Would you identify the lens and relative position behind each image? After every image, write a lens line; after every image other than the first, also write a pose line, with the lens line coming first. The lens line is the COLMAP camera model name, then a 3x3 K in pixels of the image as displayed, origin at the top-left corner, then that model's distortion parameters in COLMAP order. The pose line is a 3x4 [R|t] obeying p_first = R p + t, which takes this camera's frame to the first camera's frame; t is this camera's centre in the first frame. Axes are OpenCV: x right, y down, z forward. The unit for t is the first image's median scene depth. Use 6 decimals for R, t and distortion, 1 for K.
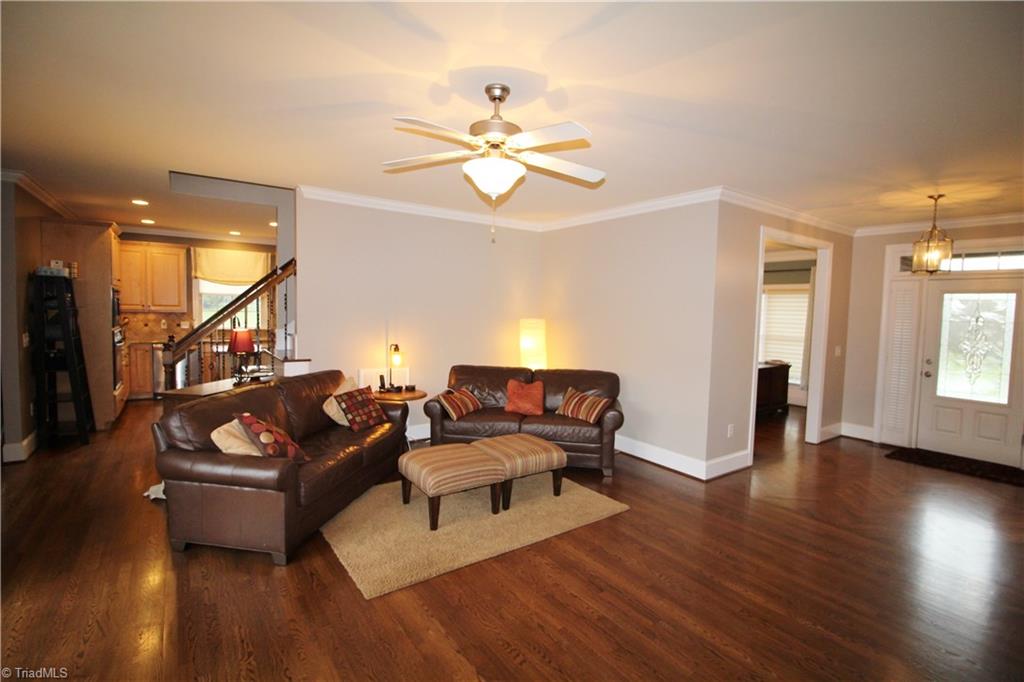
lens RADIAL K [[472.9, 0, 514.2], [0, 472.9, 333.3], [0, 0, 1]] dist [-0.002456, -0.012742]
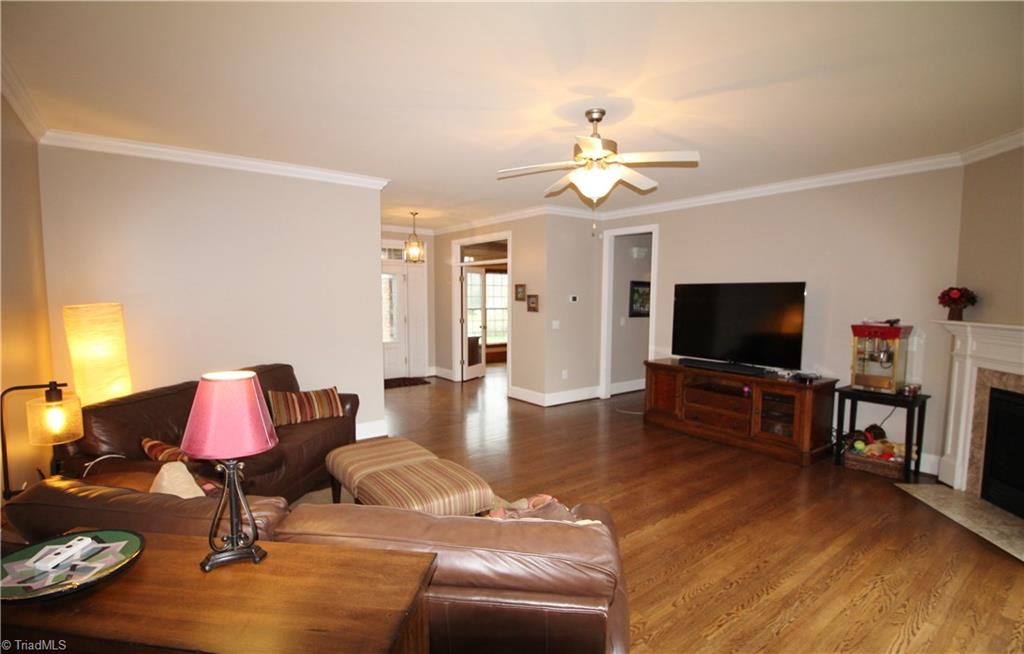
lens RADIAL K [[487.2, 0, 512.3], [0, 487.2, 348.5], [0, 0, 1]] dist [0.001190, 0.000117]
pose [[-0.028626, -0.147031, 0.988718, -1.094851], [0.053950, 0.987454, 0.148405, -0.093437], [-0.998133, 0.057589, -0.020334, 1.026895]]
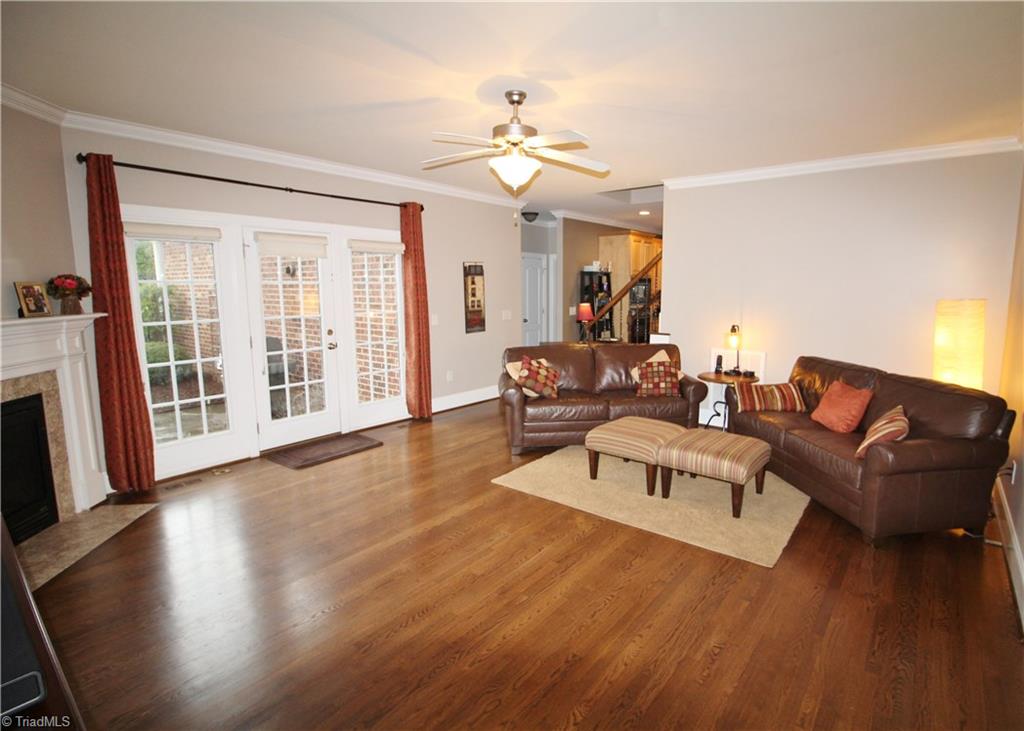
lens RADIAL K [[509.7, 0, 556.4], [0, 509.7, 358.5], [0, 0, 1]] dist [-0.016382, -0.001228]
pose [[0.307892, 0.102903, -0.945840, 1.015991], [-0.041582, 0.994639, 0.094677, 0.013964], [0.950512, 0.010180, 0.310520, 0.574414]]
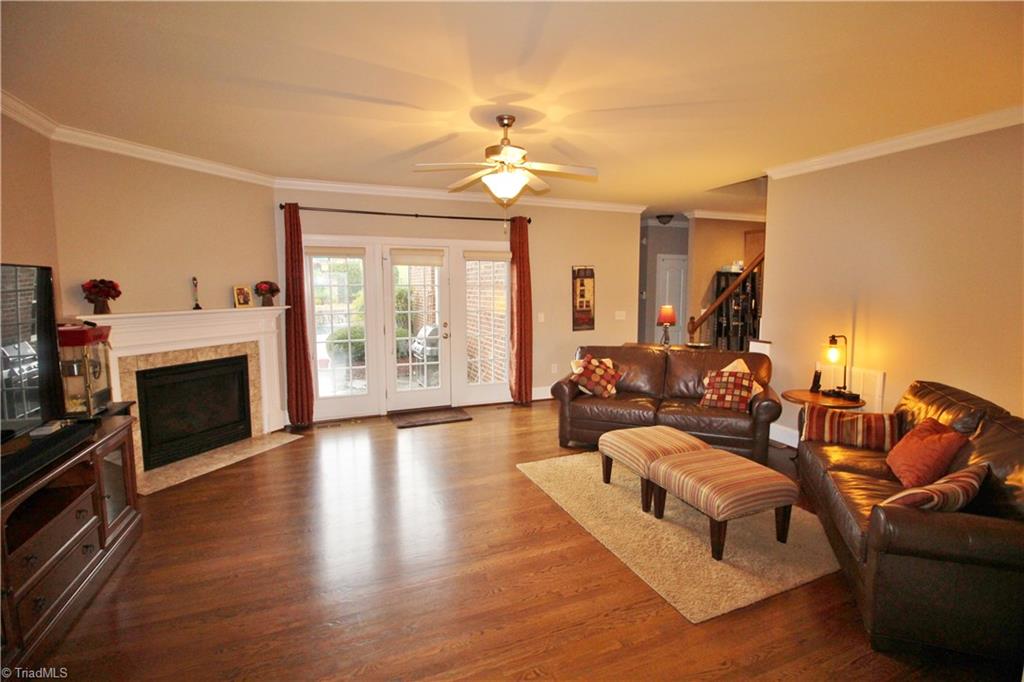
lens RADIAL K [[472.9, 0, 514.2], [0, 472.9, 333.3], [0, 0, 1]] dist [-0.002456, -0.012742]
pose [[-0.226165, 0.064538, -0.971949, 1.034619], [-0.057219, 0.995200, 0.079397, -0.018717], [0.972407, 0.073570, -0.221386, 1.095269]]
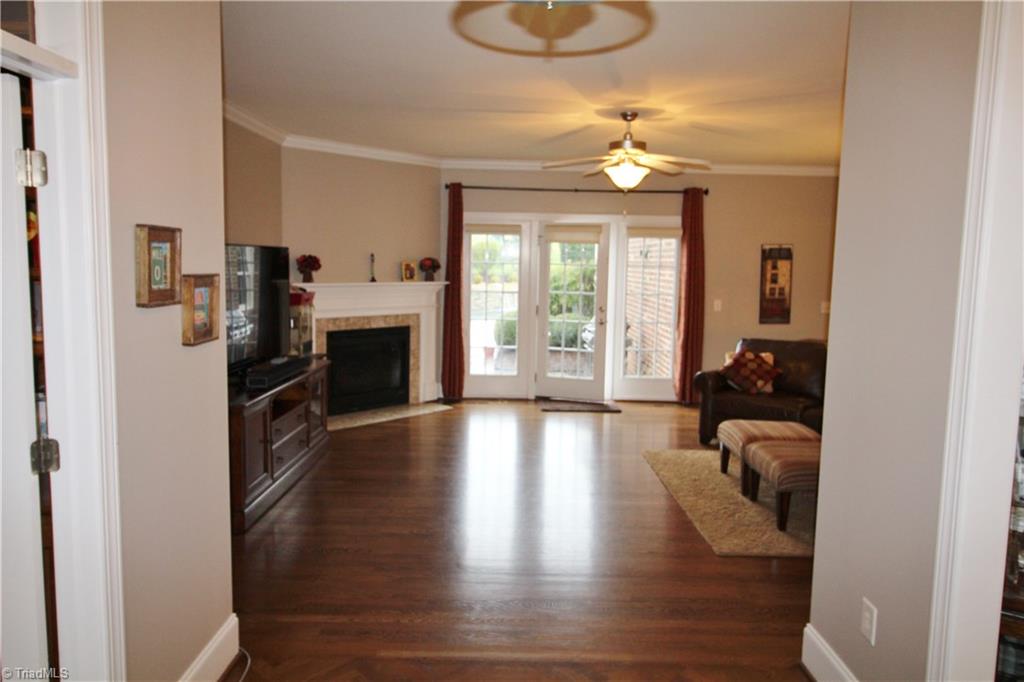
lens RADIAL K [[693.1, 0, 510.8], [0, 693.1, 328.7], [0, 0, 1]] dist [0.006076, 0.000614]
pose [[-0.572534, 0.038675, -0.818969, 1.542732], [-0.081179, 0.991304, 0.103565, -0.048204], [0.815853, 0.125778, -0.564415, 1.588747]]
